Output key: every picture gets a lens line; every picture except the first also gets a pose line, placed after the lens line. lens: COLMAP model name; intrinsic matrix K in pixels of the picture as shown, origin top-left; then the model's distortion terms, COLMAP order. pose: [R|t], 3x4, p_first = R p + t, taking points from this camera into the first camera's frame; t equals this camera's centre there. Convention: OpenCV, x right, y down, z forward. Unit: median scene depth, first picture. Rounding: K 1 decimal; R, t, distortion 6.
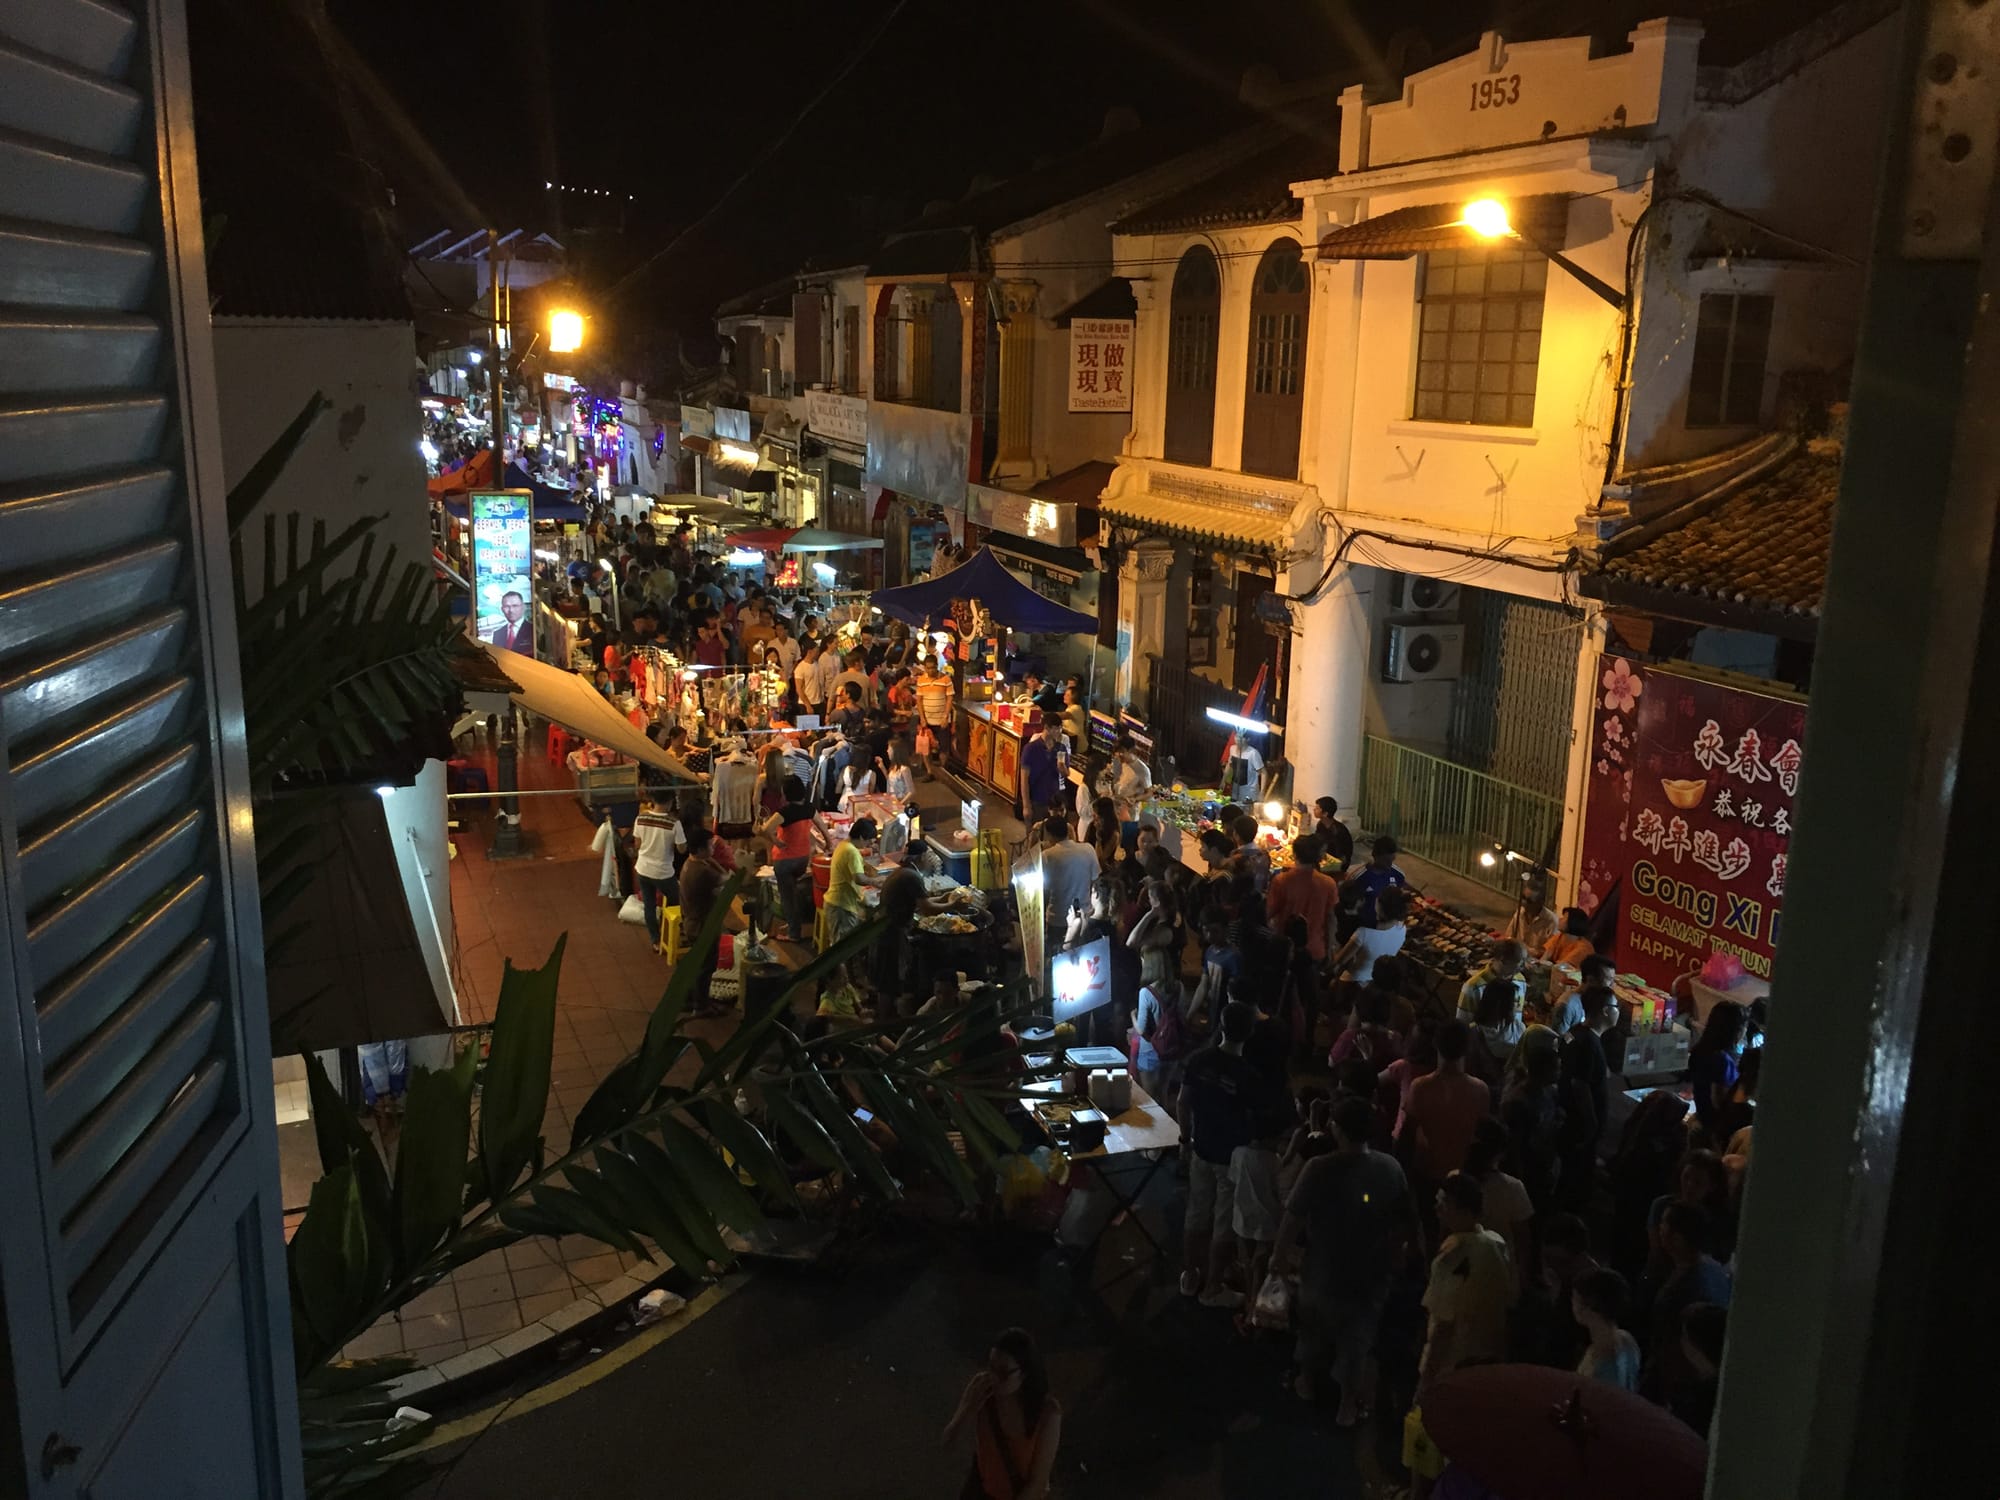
lens RADIAL K [[1685.7, 0, 1000.0], [0, 1685.7, 750.0], [0, 0, 1]] dist [0.001363, -0.000262]
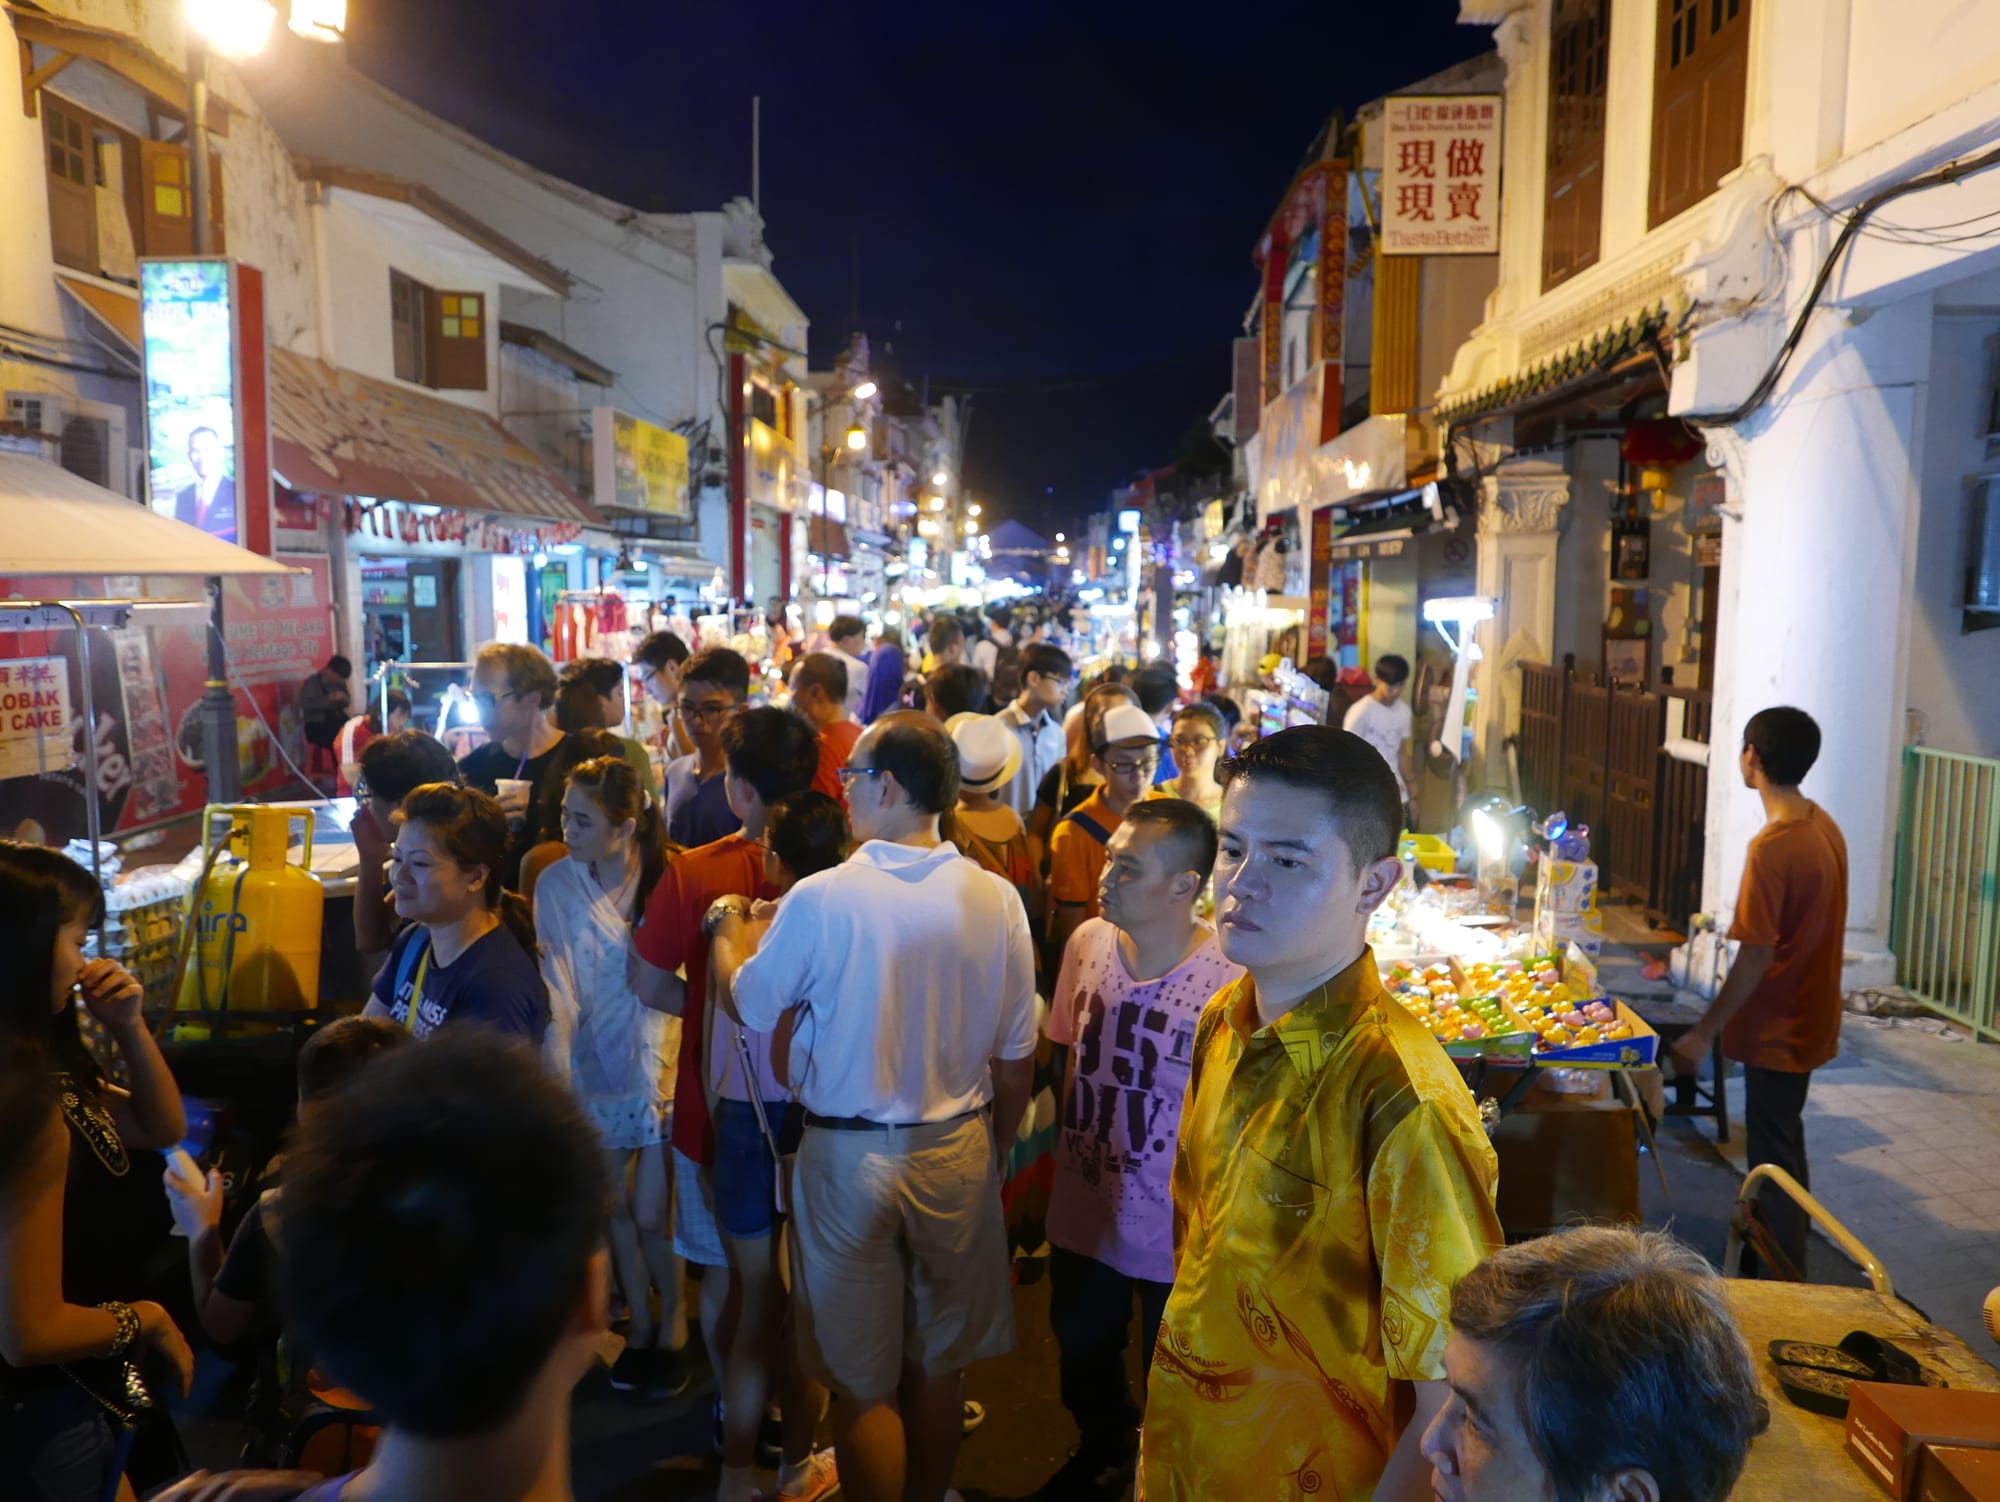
lens RADIAL K [[1433.2, 0, 1000.0], [0, 1433.2, 751.0], [0, 0, 1]] dist [-0.032670, 0.003378]
pose [[0.906996, 0.029221, -0.420124, 0.136233], [-0.077516, 0.992129, -0.098342, 0.036080], [0.413943, 0.121763, 0.902122, 0.506942]]
